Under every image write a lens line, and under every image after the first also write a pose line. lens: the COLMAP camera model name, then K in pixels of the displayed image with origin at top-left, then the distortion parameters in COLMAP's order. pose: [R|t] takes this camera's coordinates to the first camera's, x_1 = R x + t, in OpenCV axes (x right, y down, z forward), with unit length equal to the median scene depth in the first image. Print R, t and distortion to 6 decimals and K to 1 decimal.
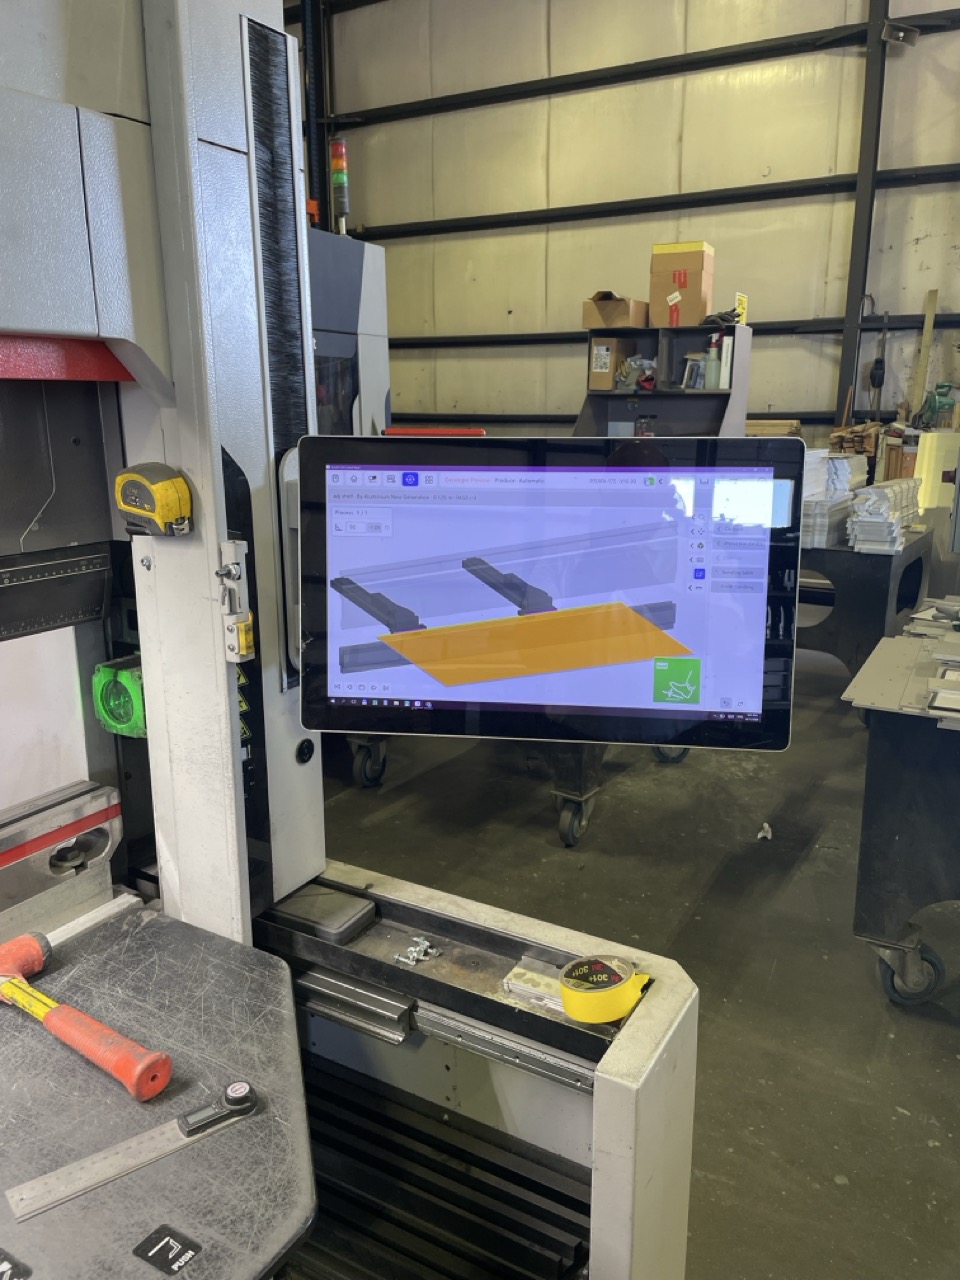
lens RADIAL K [[964.4, 0, 511.2], [0, 964.4, 635.8], [0, 0, 1]] dist [0.043001, -0.065241]
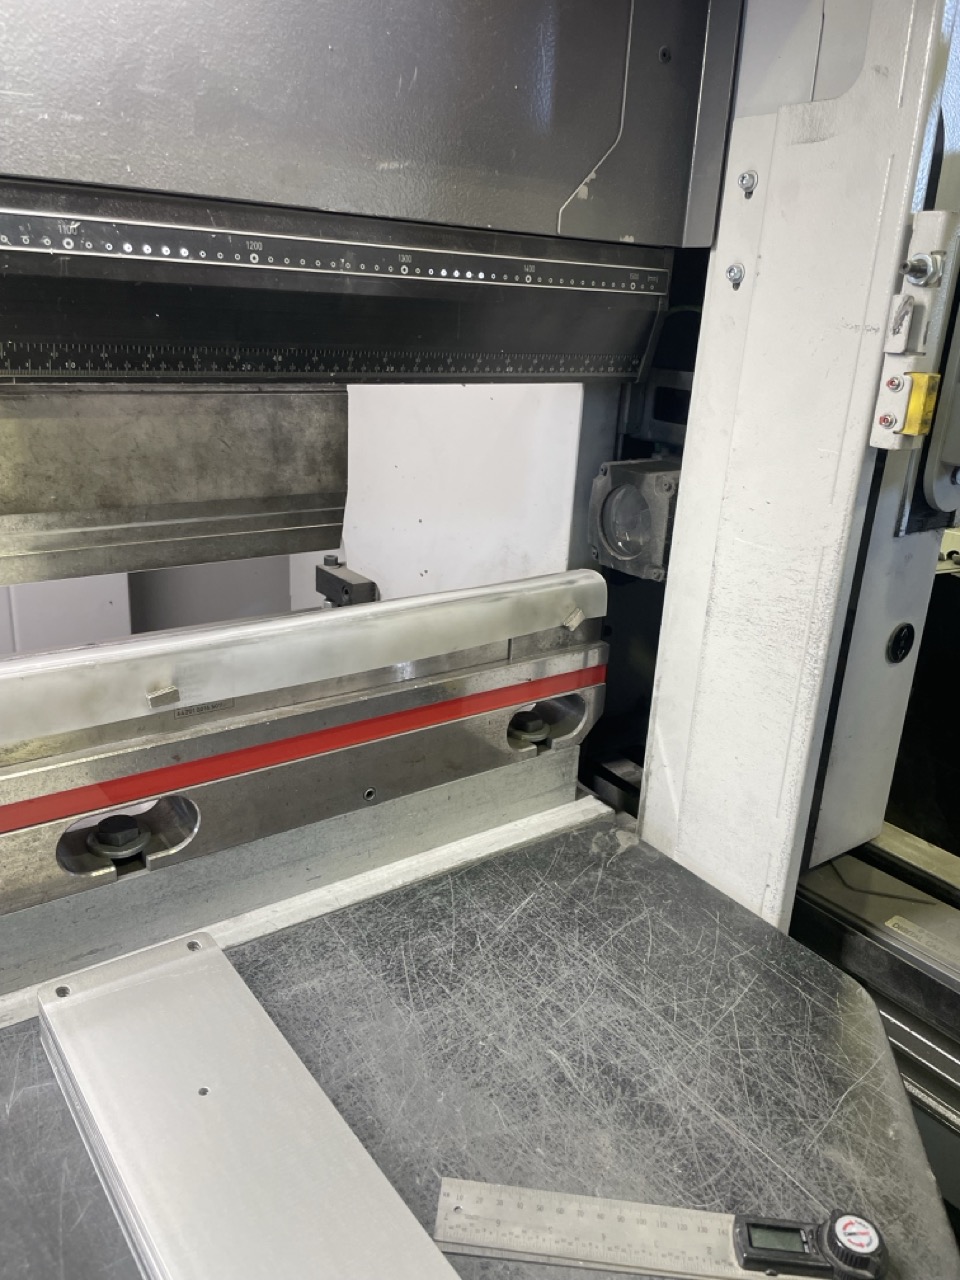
lens RADIAL K [[964.4, 0, 483.9], [0, 964.4, 608.6], [0, 0, 1]] dist [0.043001, -0.065241]
pose [[0.905948, 0.170524, -0.387529, -0.239889], [-0.149842, 0.985201, 0.083223, 0.095206], [0.395986, -0.017327, 0.918093, 0.368255]]
